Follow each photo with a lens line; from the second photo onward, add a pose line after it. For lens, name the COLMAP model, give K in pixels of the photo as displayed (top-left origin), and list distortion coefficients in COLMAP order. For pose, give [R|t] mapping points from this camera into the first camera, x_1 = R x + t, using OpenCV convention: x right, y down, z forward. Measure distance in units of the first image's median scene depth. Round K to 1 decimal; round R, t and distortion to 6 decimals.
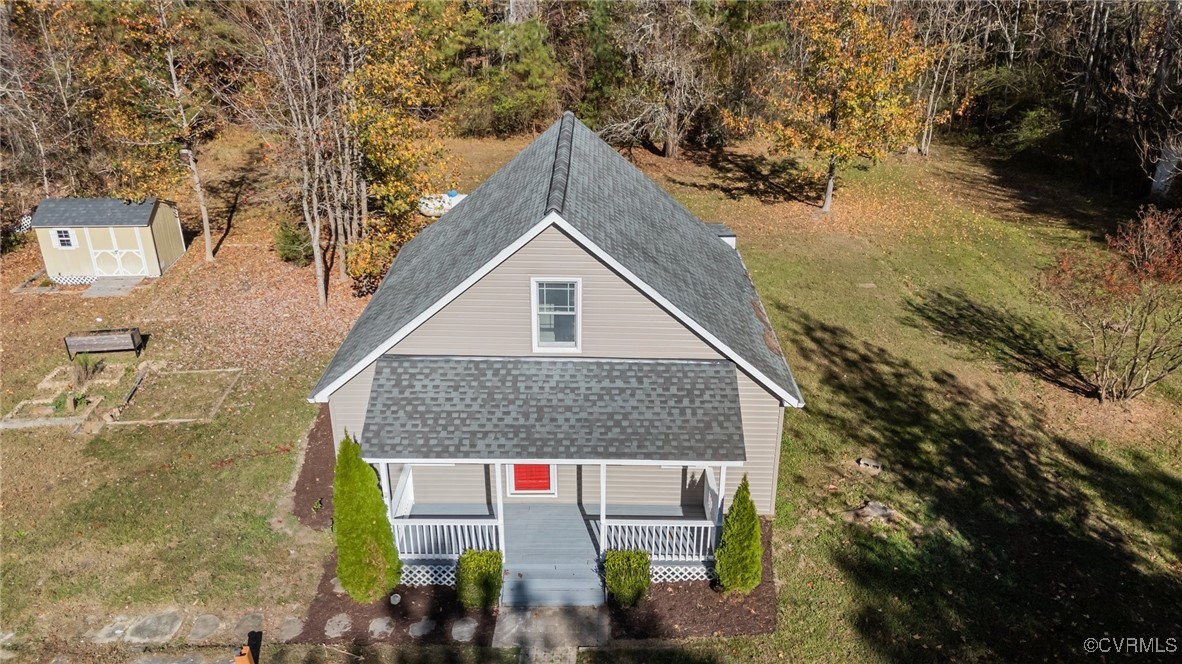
lens RADIAL K [[893.4, 0, 591.0], [0, 893.4, 332.0], [0, 0, 1]] dist [0.005646, 0.003062]
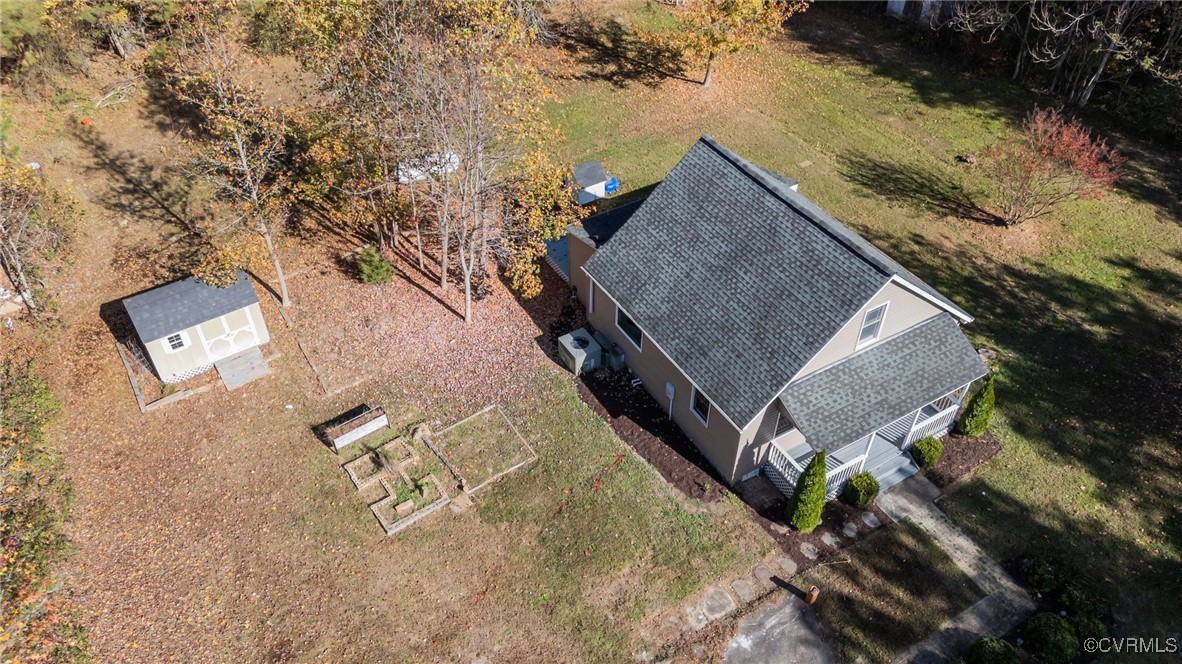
lens RADIAL K [[881.0, 0, 587.8], [0, 881.0, 371.5], [0, 0, 1]] dist [-0.000246, -0.000193]
pose [[0.853498, -0.366471, 0.370459, -0.832450], [0.218275, 0.896975, 0.384437, -0.509876], [-0.473177, -0.247255, 0.845558, -0.071042]]
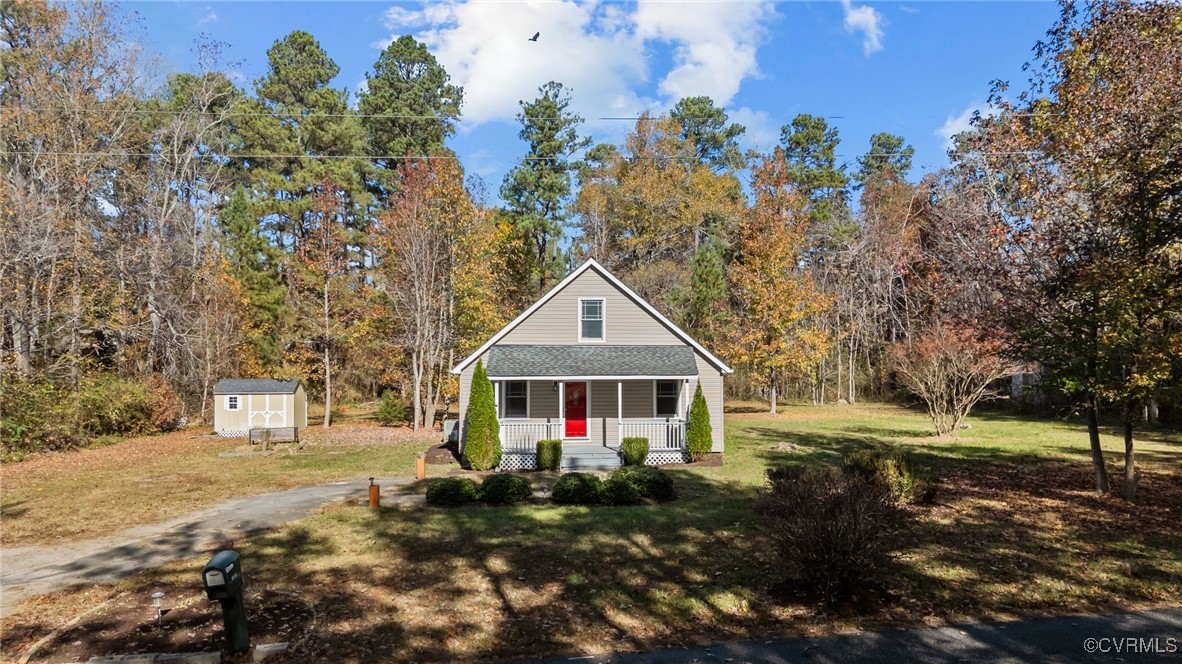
lens RADIAL K [[893.4, 0, 591.0], [0, 893.4, 332.0], [0, 0, 1]] dist [0.005646, 0.003062]
pose [[0.999939, -0.005659, 0.009452, -0.044865], [0.009287, 0.894497, -0.446978, 0.635489], [-0.005926, 0.447039, 0.894495, -0.477466]]
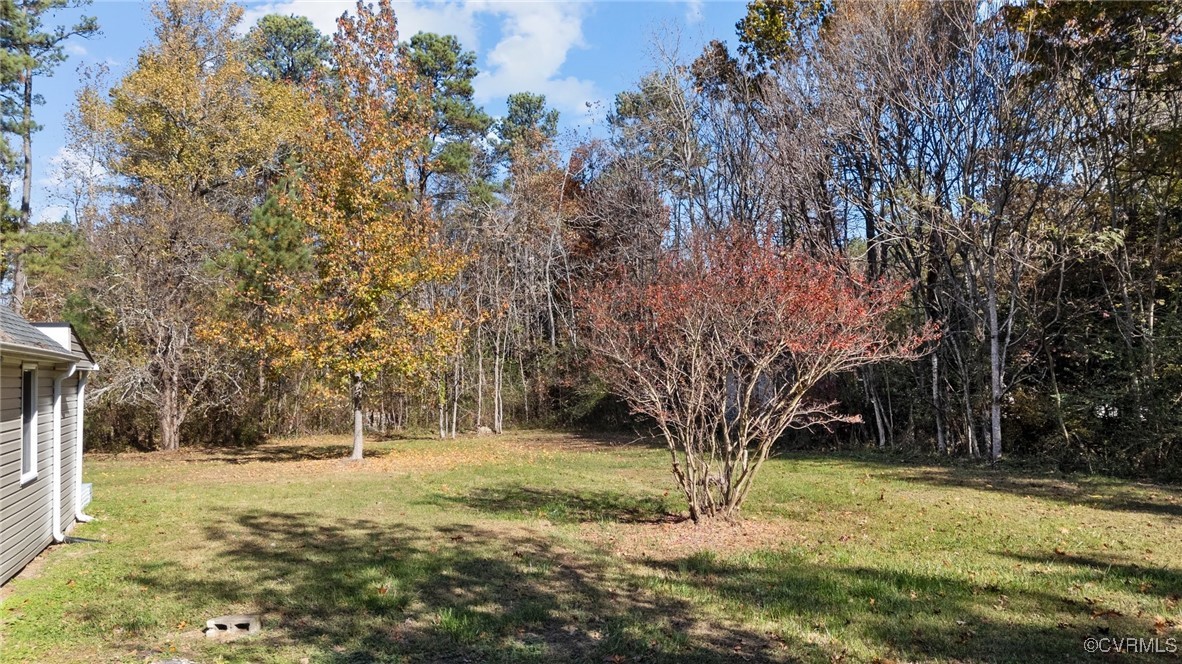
lens RADIAL K [[881.0, 0, 587.8], [0, 881.0, 371.5], [0, 0, 1]] dist [-0.000246, -0.000193]
pose [[0.926239, -0.002404, 0.376929, 0.292247], [0.165466, 0.901074, -0.400858, 0.228107], [-0.338677, 0.433659, 0.835007, 0.509730]]
